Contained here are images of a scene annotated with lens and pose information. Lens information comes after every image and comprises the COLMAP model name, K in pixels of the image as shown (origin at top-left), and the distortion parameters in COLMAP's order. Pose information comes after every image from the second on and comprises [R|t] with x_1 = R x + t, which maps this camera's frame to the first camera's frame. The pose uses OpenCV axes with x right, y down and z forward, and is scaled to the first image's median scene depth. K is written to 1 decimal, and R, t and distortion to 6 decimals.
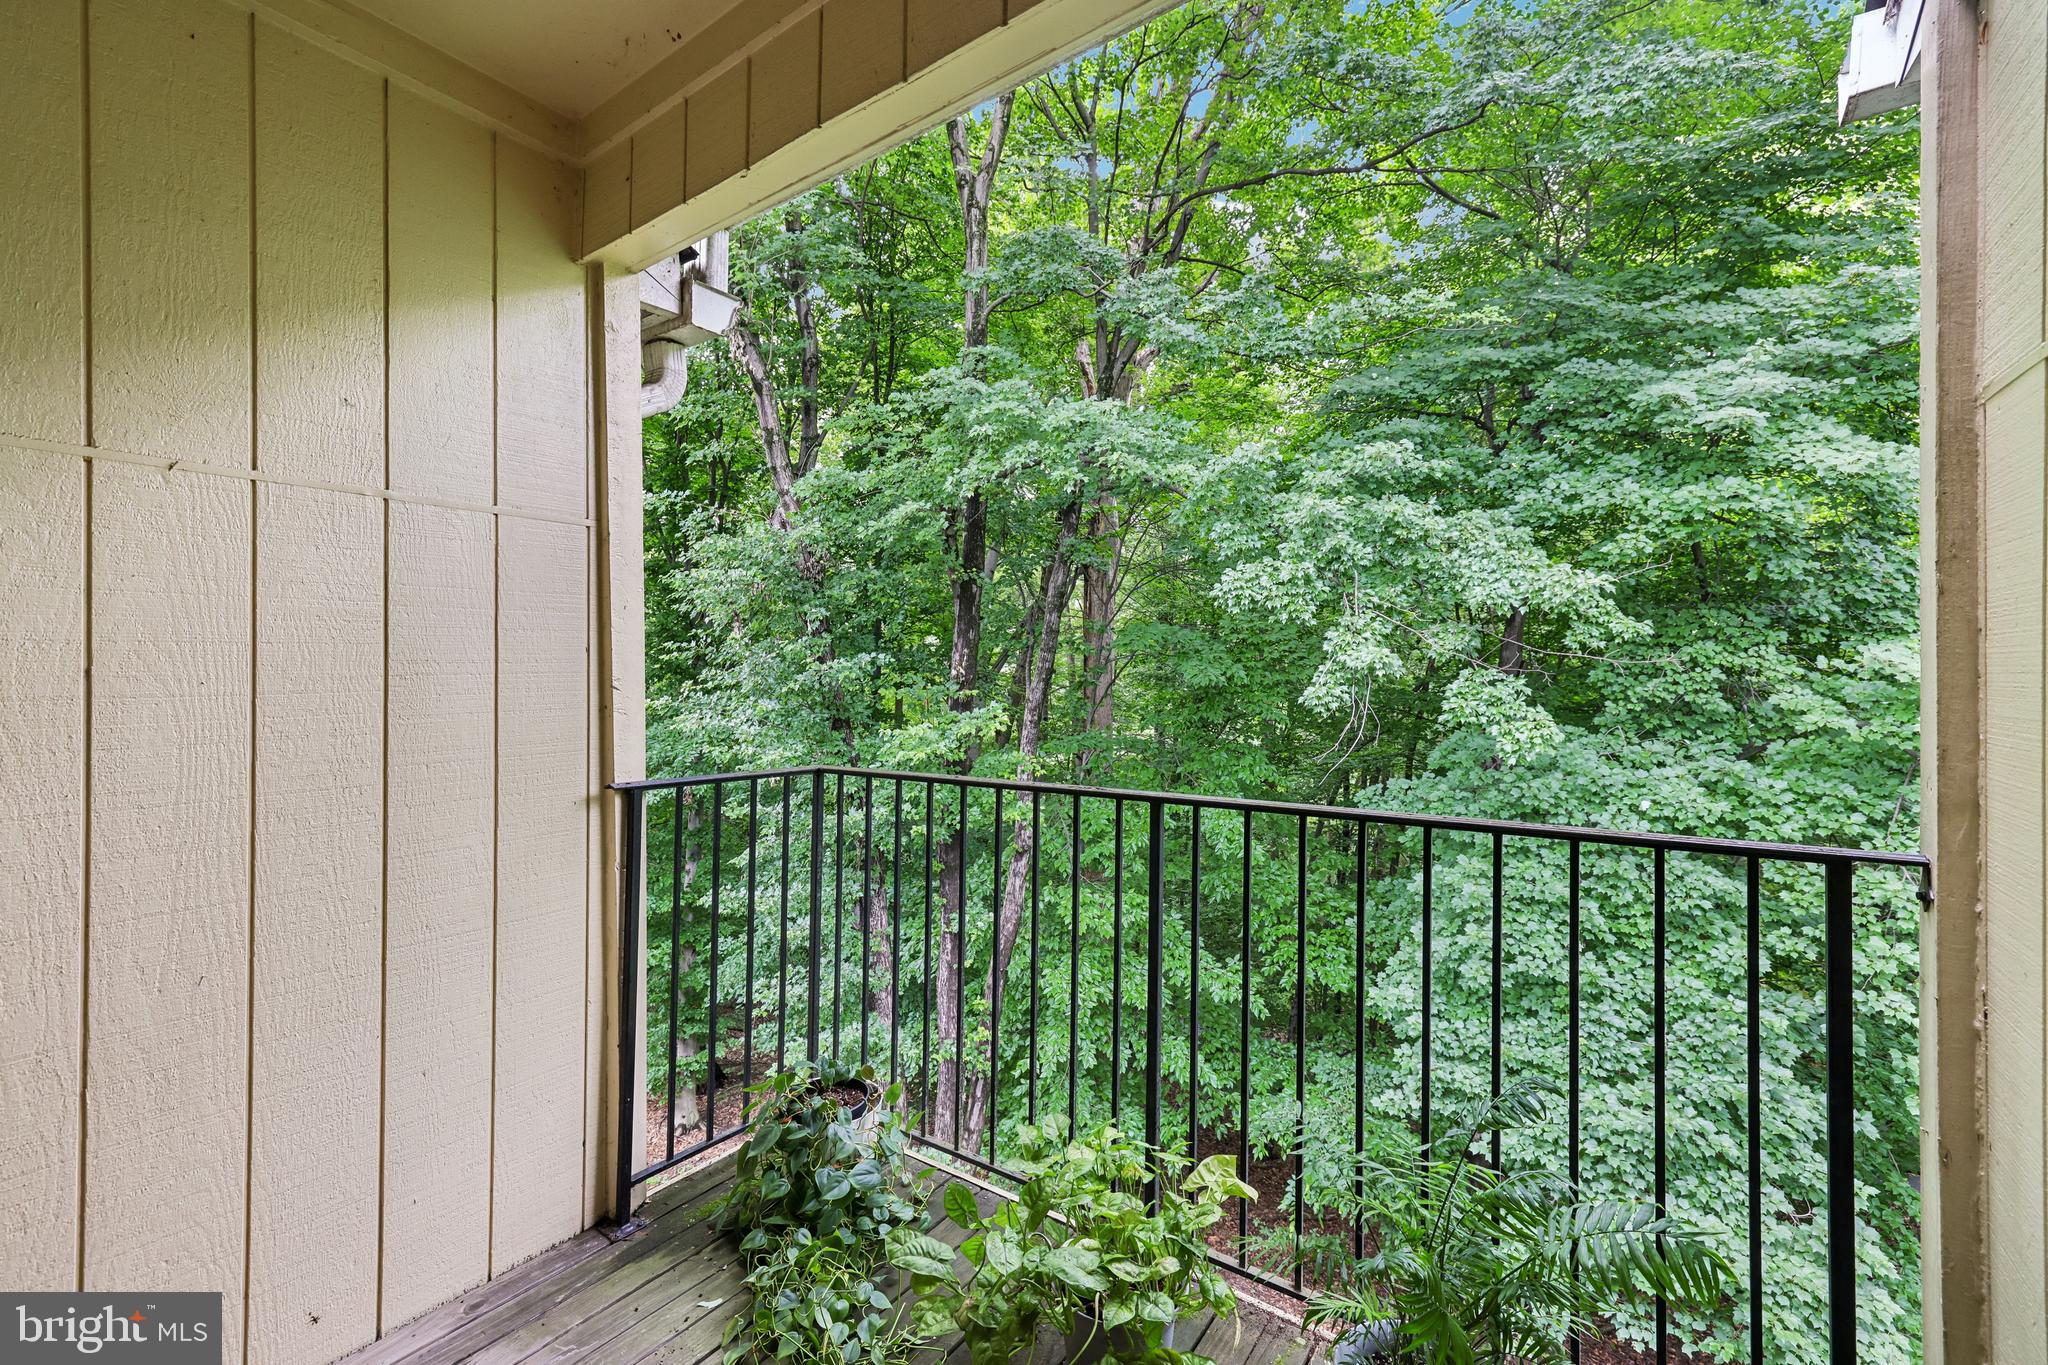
lens RADIAL K [[867.6, 0, 1000.5], [0, 867.6, 677.6], [0, 0, 1]] dist [0.000751, 0.000713]
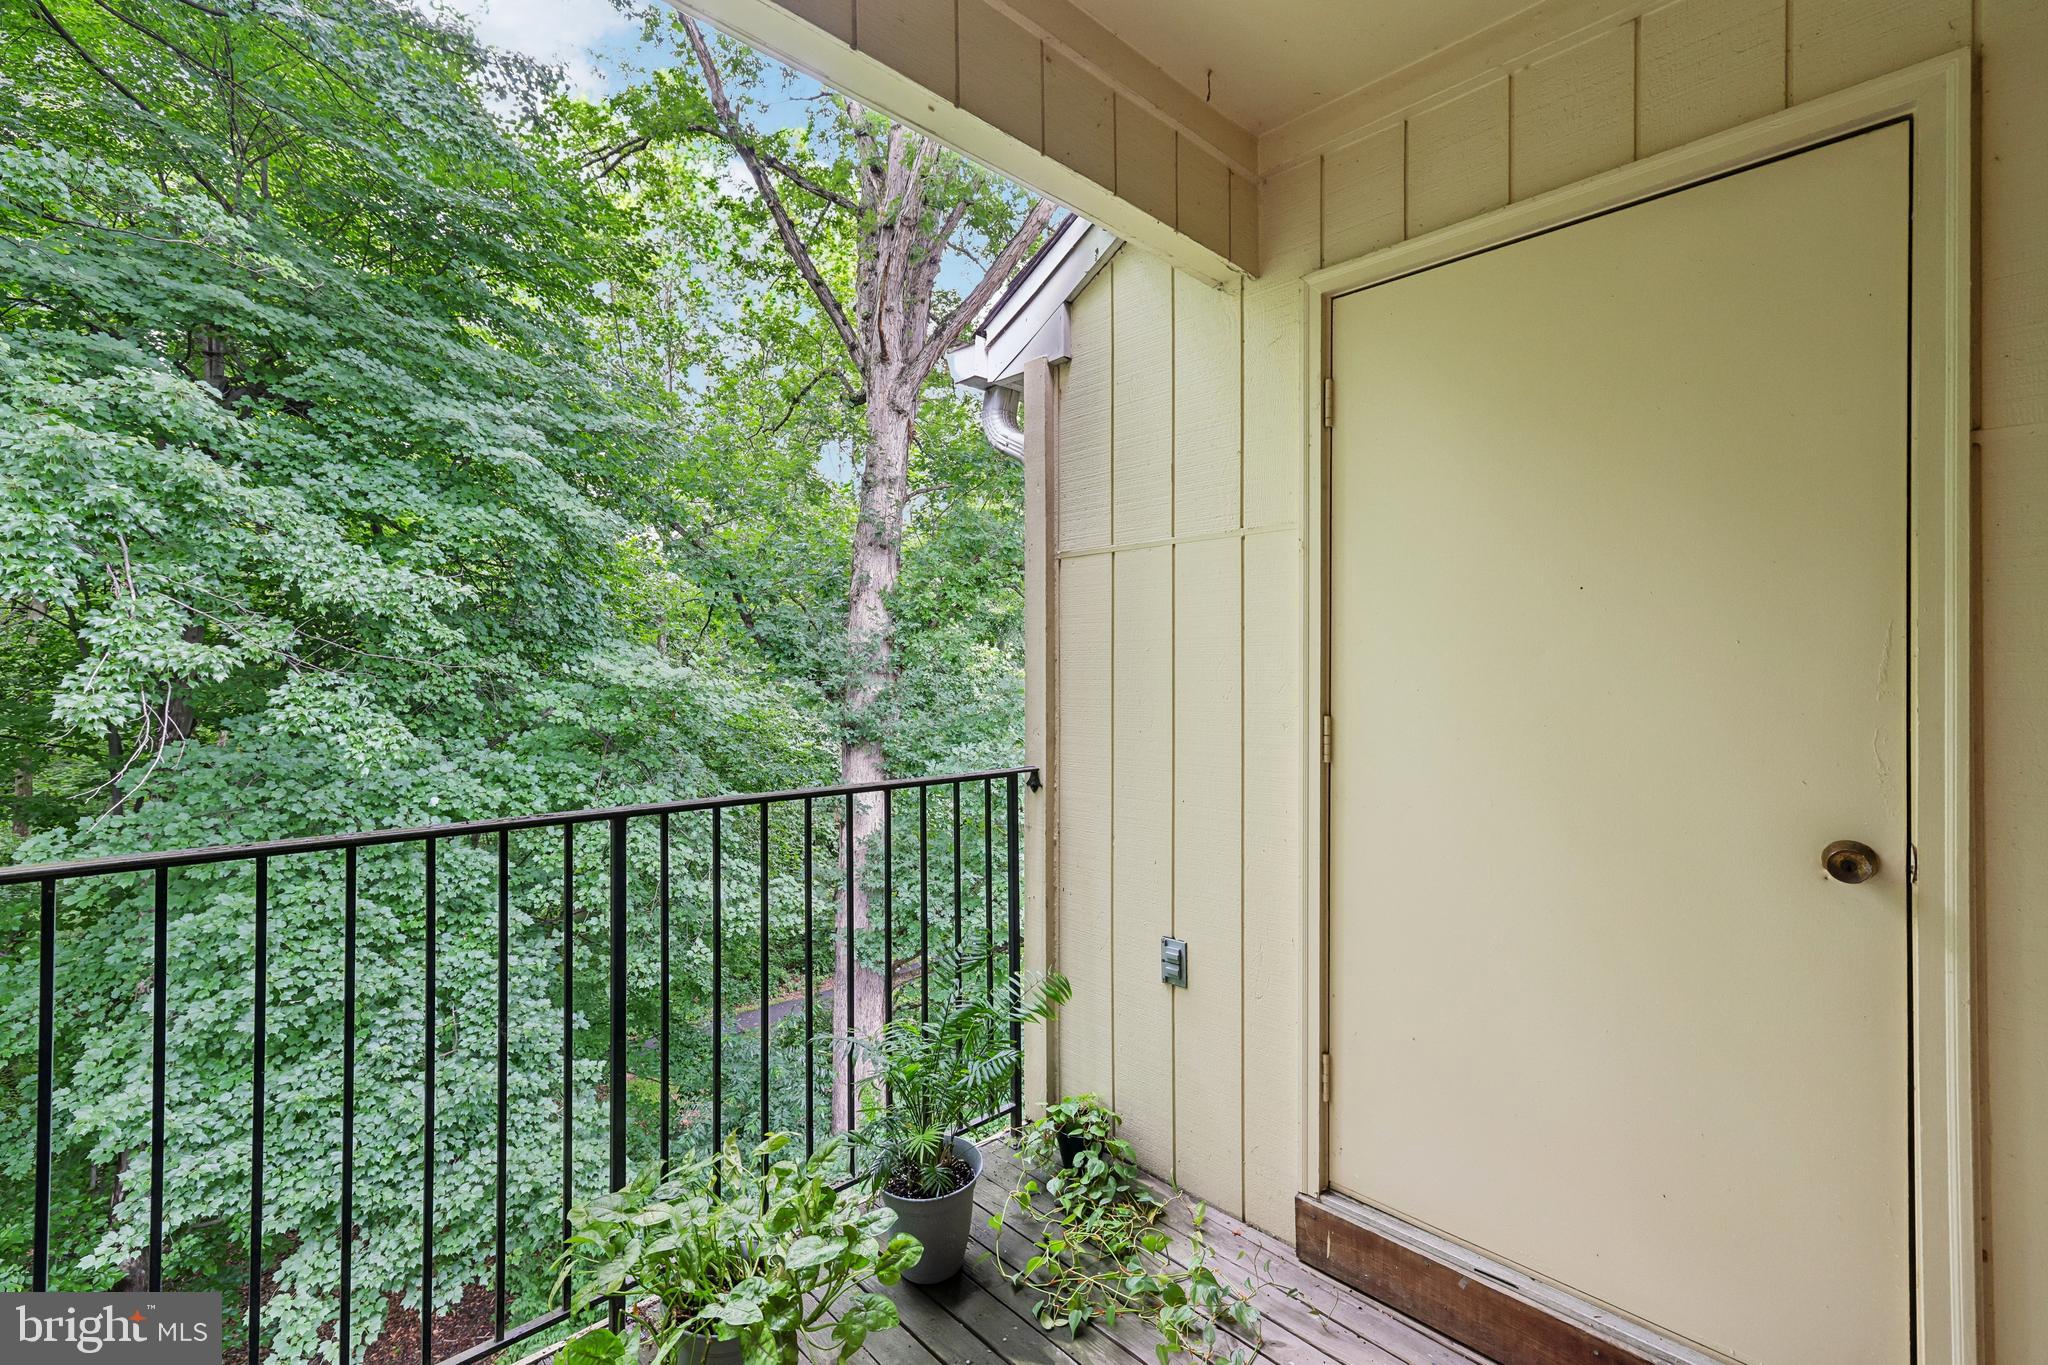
lens RADIAL K [[867.6, 0, 1018.9], [0, 867.6, 675.3], [0, 0, 1]] dist [0.000751, 0.000713]
pose [[0.172740, 0.004159, 0.984959, -0.174438], [-0.003733, 0.999987, -0.003567, -0.005204], [-0.984960, -0.003061, 0.172754, 0.116331]]
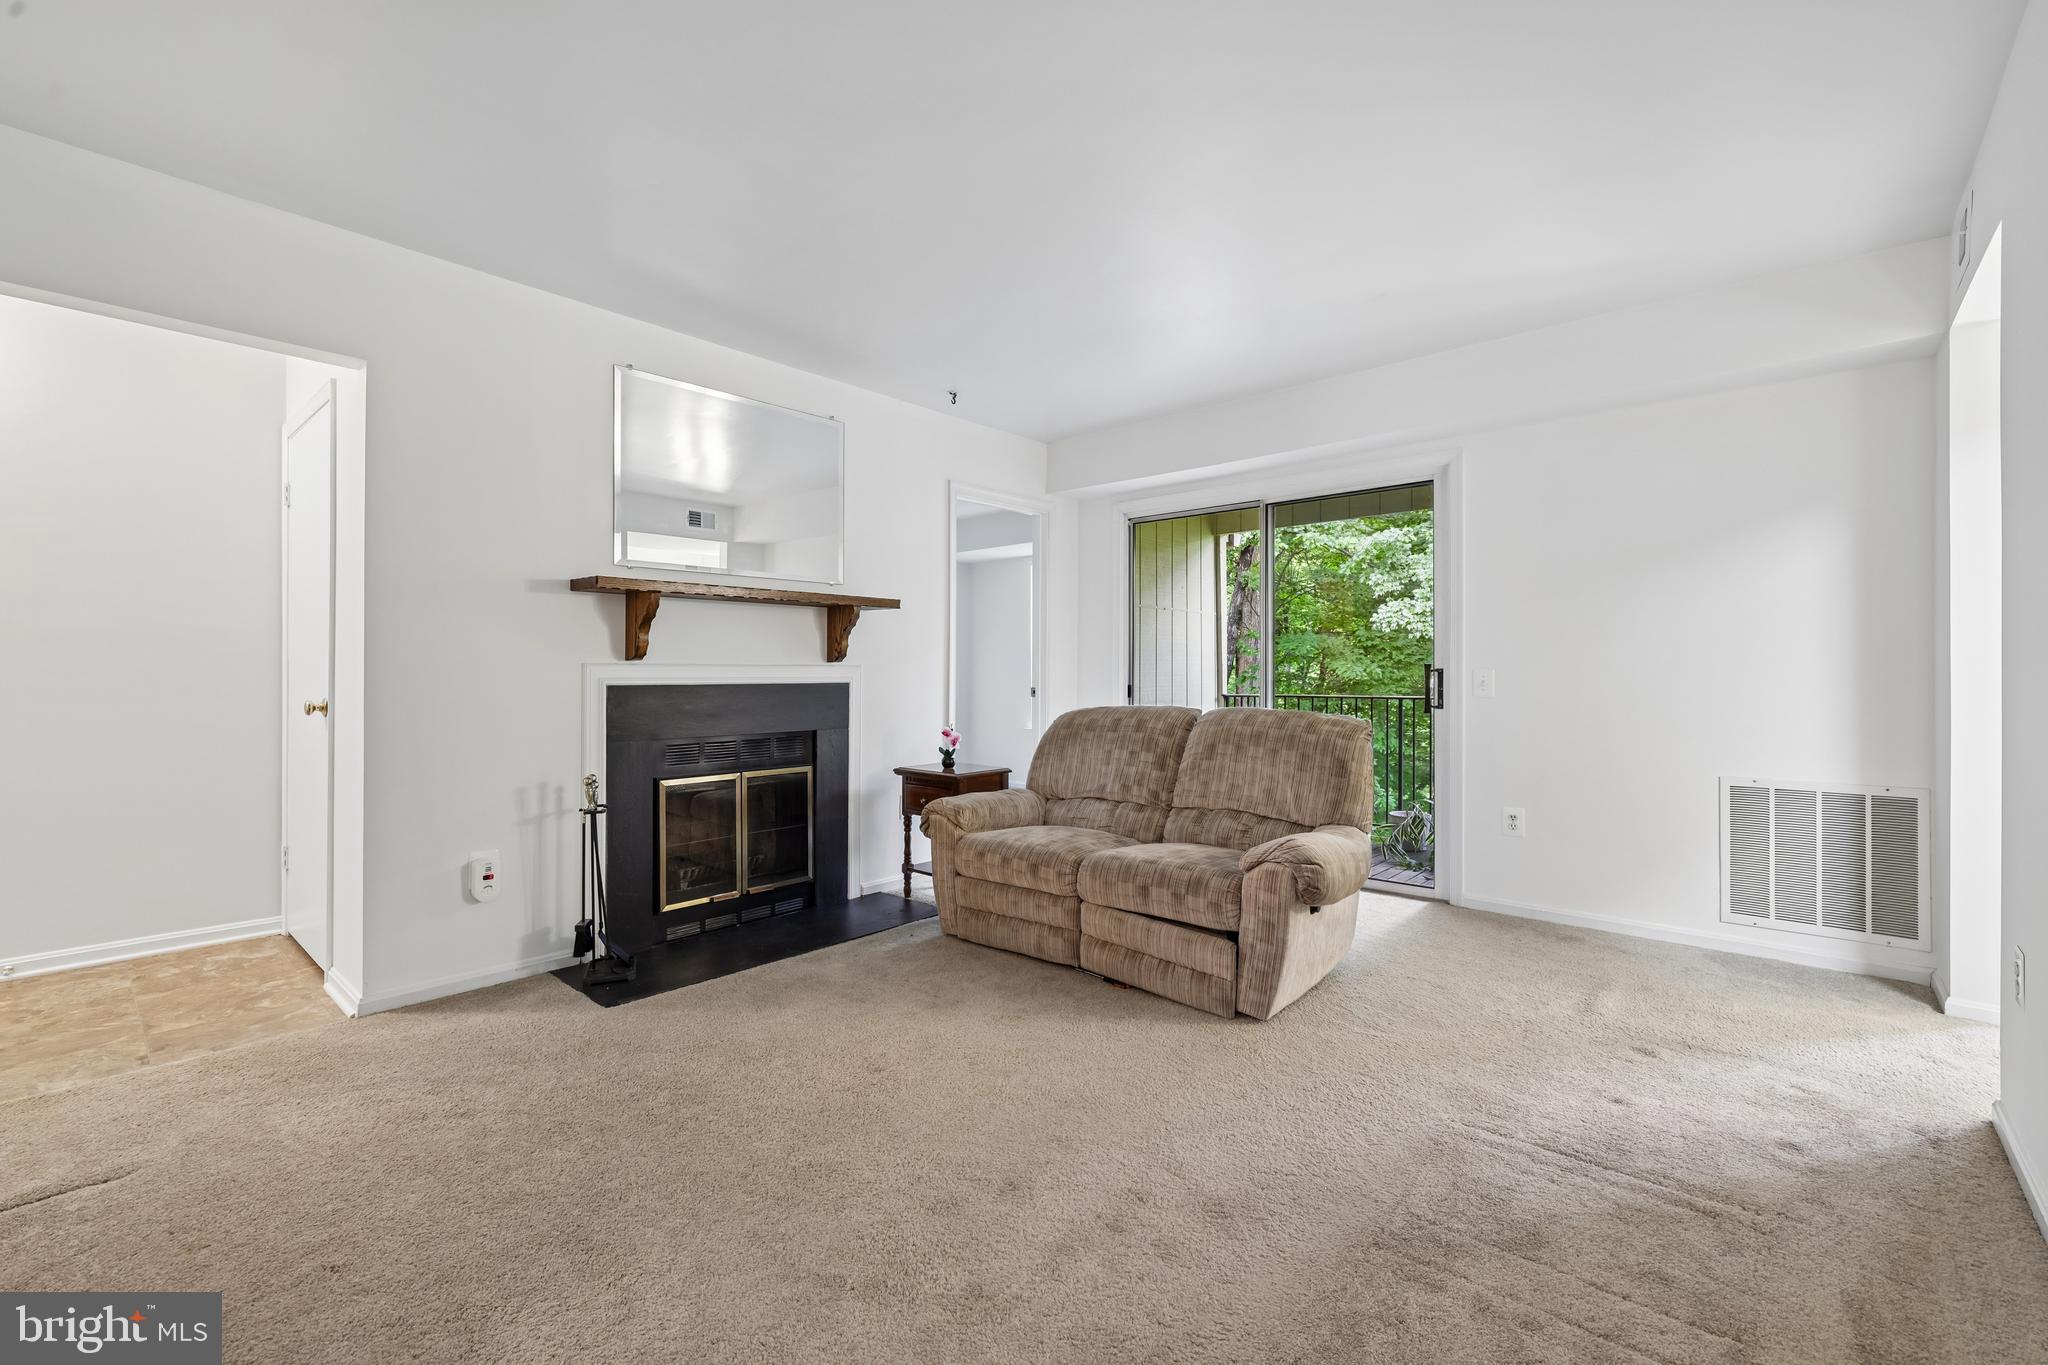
lens RADIAL K [[867.6, 0, 1026.9], [0, 867.6, 676.9], [0, 0, 1]] dist [0.000751, 0.000713]
pose [[0.996497, 0.004233, -0.083516, -0.259841], [-0.004258, 0.999991, -0.000126, 0.013207], [0.083515, 0.000481, 0.996506, -0.667715]]
